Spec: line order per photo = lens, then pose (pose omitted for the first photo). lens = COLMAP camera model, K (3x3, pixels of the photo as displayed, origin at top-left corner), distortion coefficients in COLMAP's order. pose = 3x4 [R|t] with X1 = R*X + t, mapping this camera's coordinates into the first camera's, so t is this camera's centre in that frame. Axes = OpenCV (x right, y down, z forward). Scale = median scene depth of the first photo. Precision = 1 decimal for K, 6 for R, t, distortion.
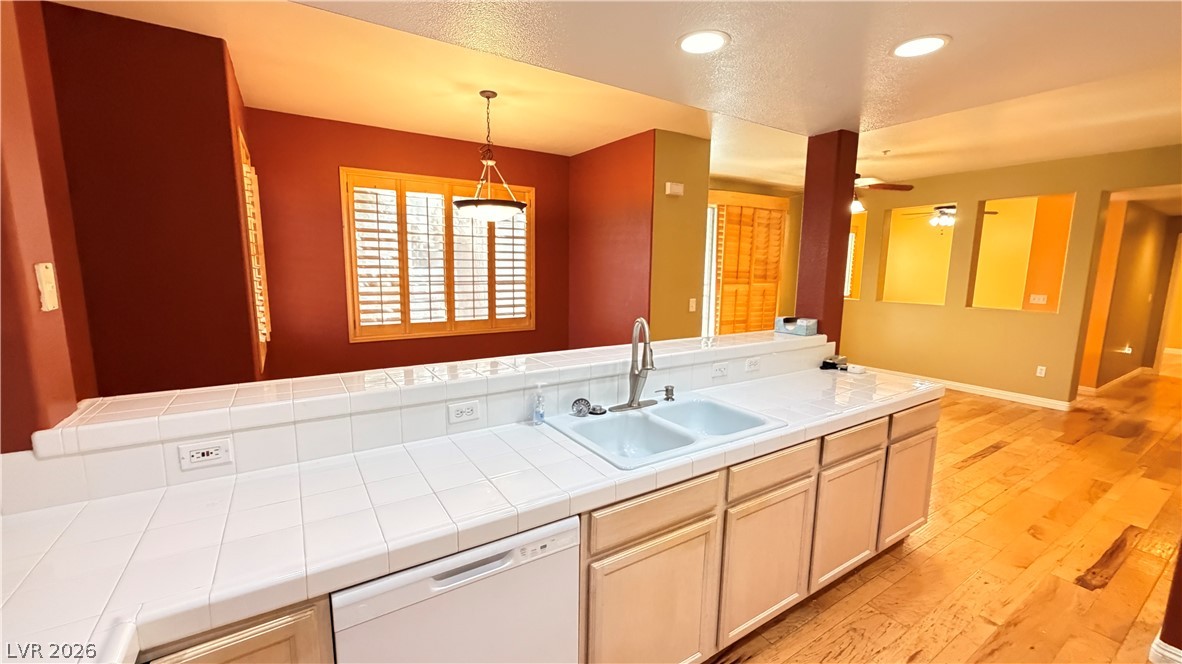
lens RADIAL K [[470.8, 0, 589.0], [0, 470.8, 332.4], [0, 0, 1]] dist [-0.000883, 0.000252]
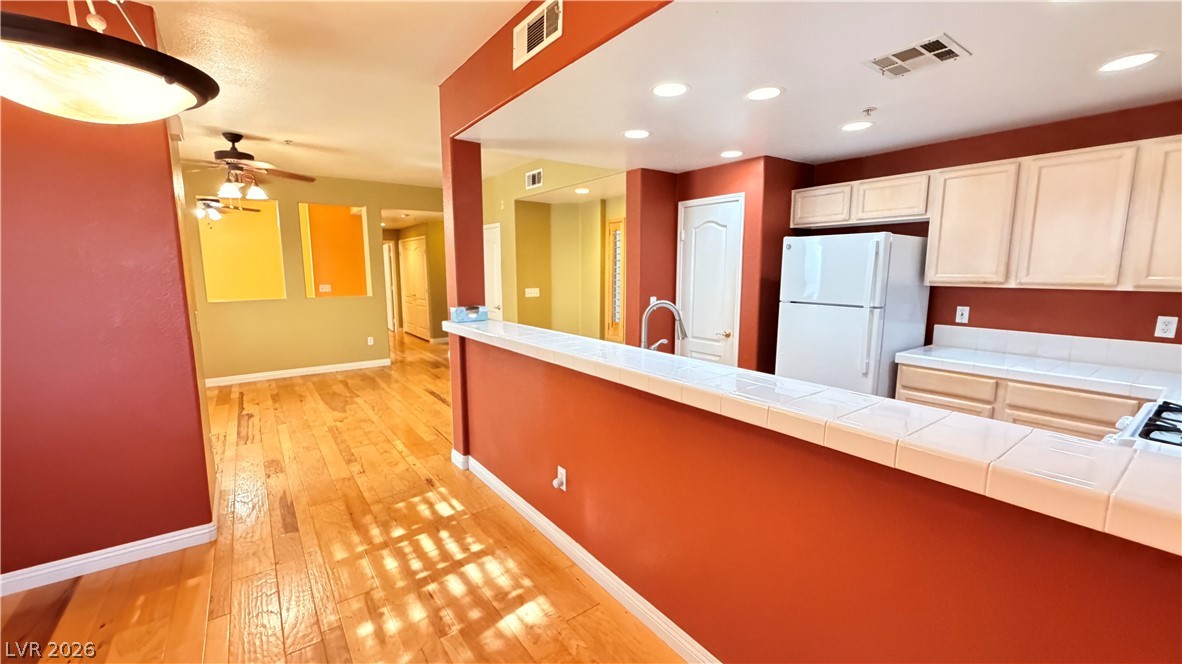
lens RADIAL K [[470.8, 0, 589.3], [0, 470.8, 332.7], [0, 0, 1]] dist [-0.000883, 0.000252]
pose [[-0.060684, -0.148746, 0.987012, -0.449829], [0.143102, 0.977323, 0.156084, -0.069654], [-0.987846, 0.150715, -0.038022, 0.531793]]
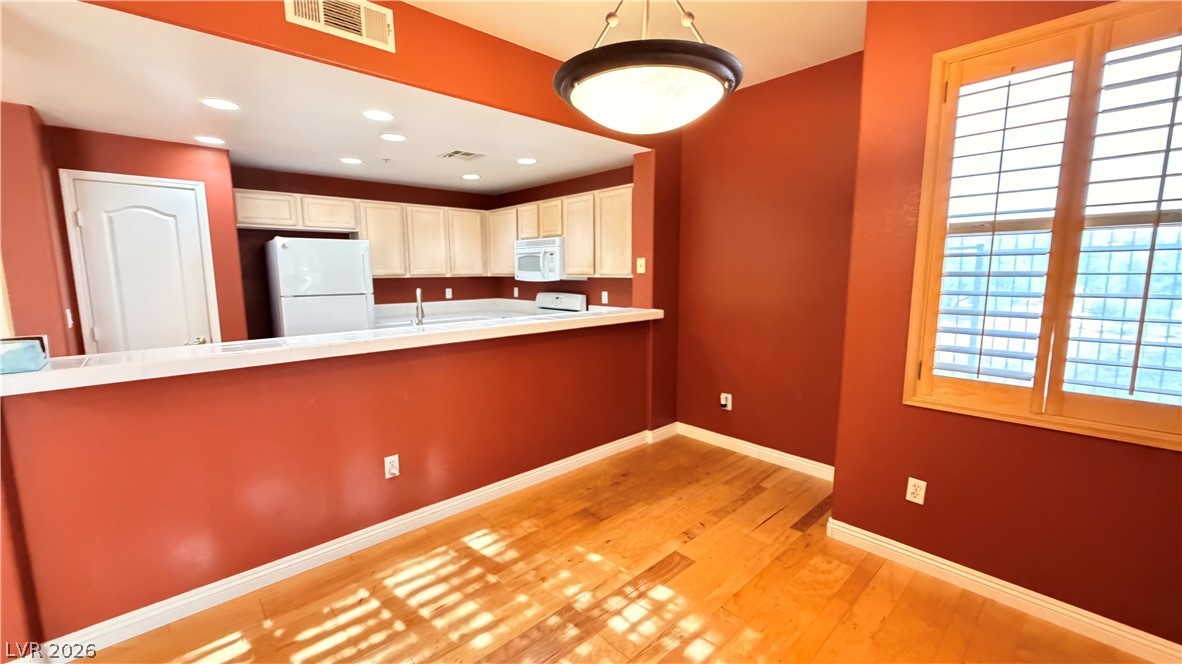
lens RADIAL K [[470.8, 0, 588.3], [0, 470.8, 334.6], [0, 0, 1]] dist [-0.000883, 0.000252]
pose [[-0.985498, 0.016494, -0.168882, -0.071336], [-0.031134, 0.960791, 0.275520, -0.137841], [0.166804, 0.276783, -0.946344, 1.097255]]
